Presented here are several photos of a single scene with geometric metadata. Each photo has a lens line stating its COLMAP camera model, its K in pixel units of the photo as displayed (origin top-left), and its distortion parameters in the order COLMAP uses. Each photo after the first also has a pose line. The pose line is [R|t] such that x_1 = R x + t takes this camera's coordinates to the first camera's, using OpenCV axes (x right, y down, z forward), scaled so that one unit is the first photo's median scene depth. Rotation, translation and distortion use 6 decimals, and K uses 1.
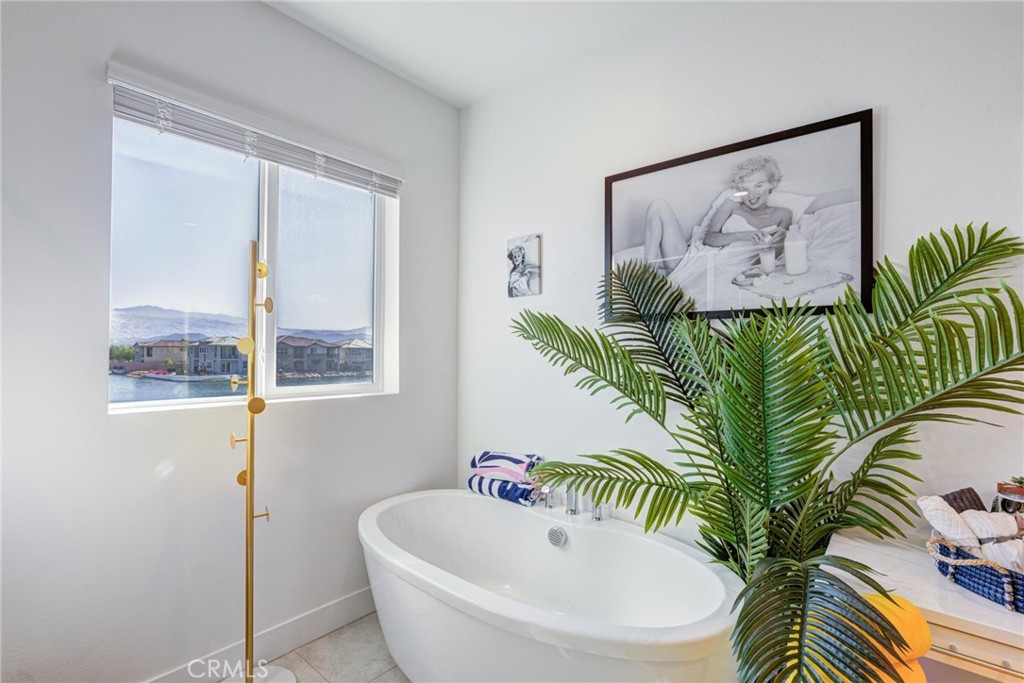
lens RADIAL K [[466.8, 0, 508.9], [0, 466.8, 350.5], [0, 0, 1]] dist [-0.030972, 0.009293]
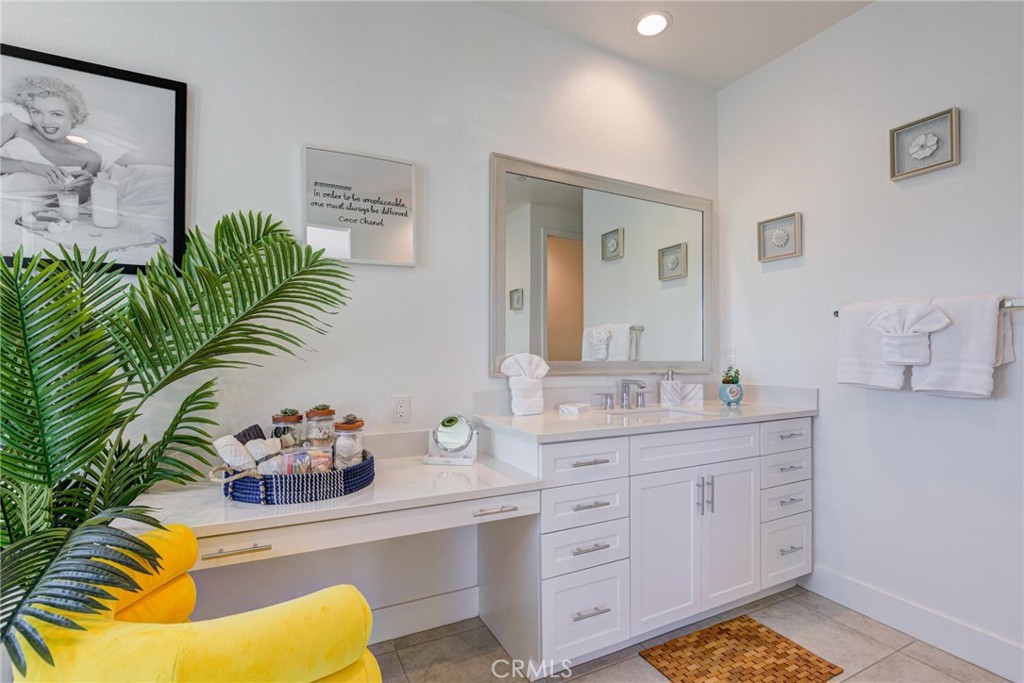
lens RADIAL K [[466.8, 0, 508.9], [0, 466.8, 350.5], [0, 0, 1]] dist [-0.030972, 0.009293]
pose [[0.389147, -0.003565, 0.921169, 0.099621], [-0.002365, 0.999985, 0.004869, 0.074178], [-0.921172, -0.004073, 0.389133, -0.092403]]
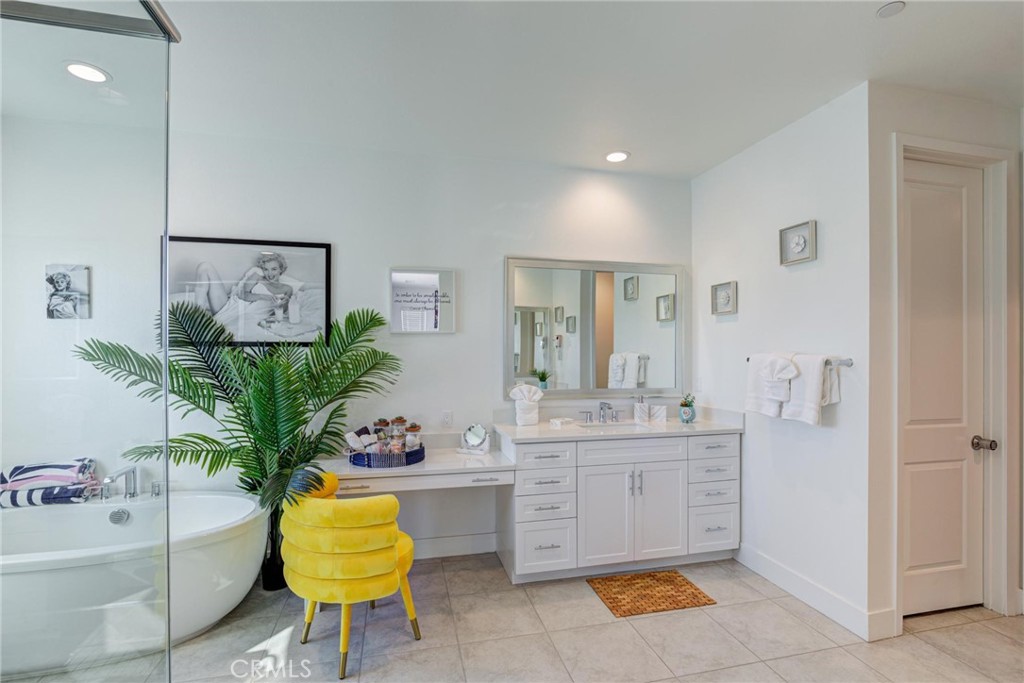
lens RADIAL K [[466.8, 0, 508.9], [0, 466.8, 350.5], [0, 0, 1]] dist [-0.030972, 0.009293]
pose [[0.589287, -0.006640, 0.807897, -0.349700], [-0.000721, 0.999962, 0.008744, -0.078151], [-0.807924, -0.005735, 0.589259, -0.749355]]
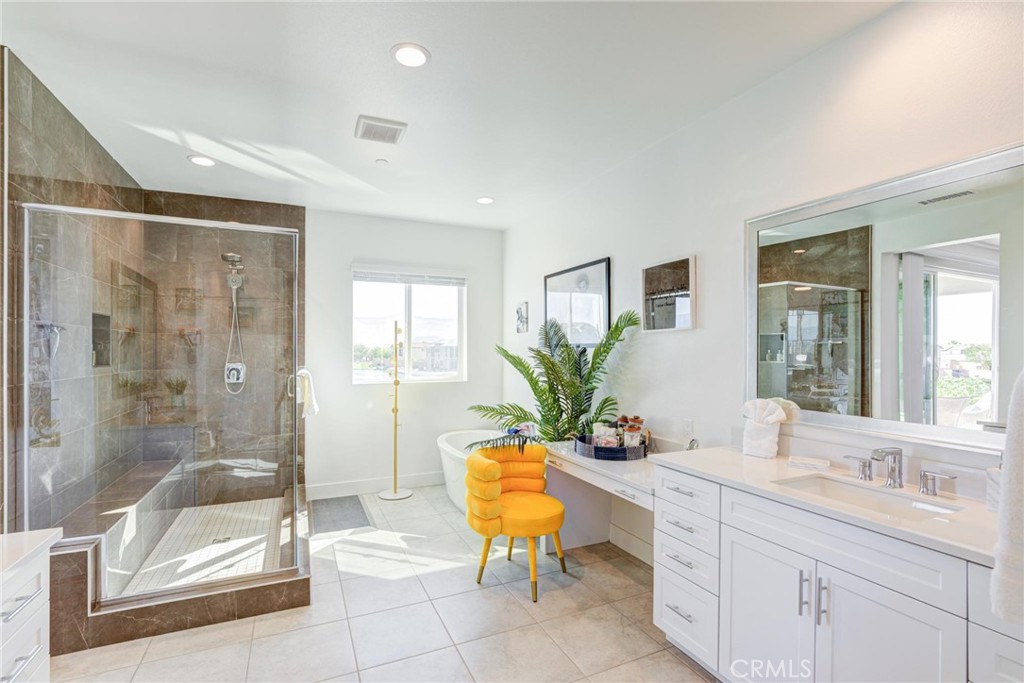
lens RADIAL K [[466.8, 0, 508.9], [0, 466.8, 350.5], [0, 0, 1]] dist [-0.030972, 0.009293]
pose [[0.907340, -0.006272, -0.420352, 1.209453], [0.007093, 0.999975, 0.000391, -0.065057], [0.420338, -0.003336, 0.907361, -1.203463]]
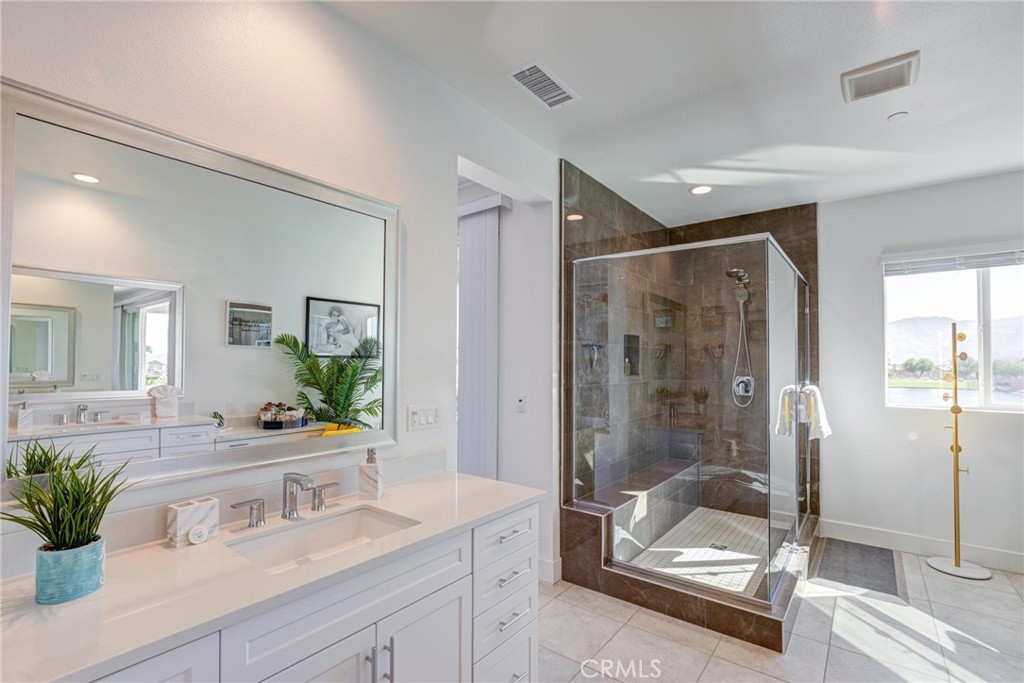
lens RADIAL K [[466.8, 0, 508.9], [0, 466.8, 350.5], [0, 0, 1]] dist [-0.030972, 0.009293]
pose [[0.039188, -0.030935, -0.998753, 1.300180], [-0.000771, 0.999519, -0.030989, -0.067168], [0.999232, 0.001985, 0.039145, -0.937840]]
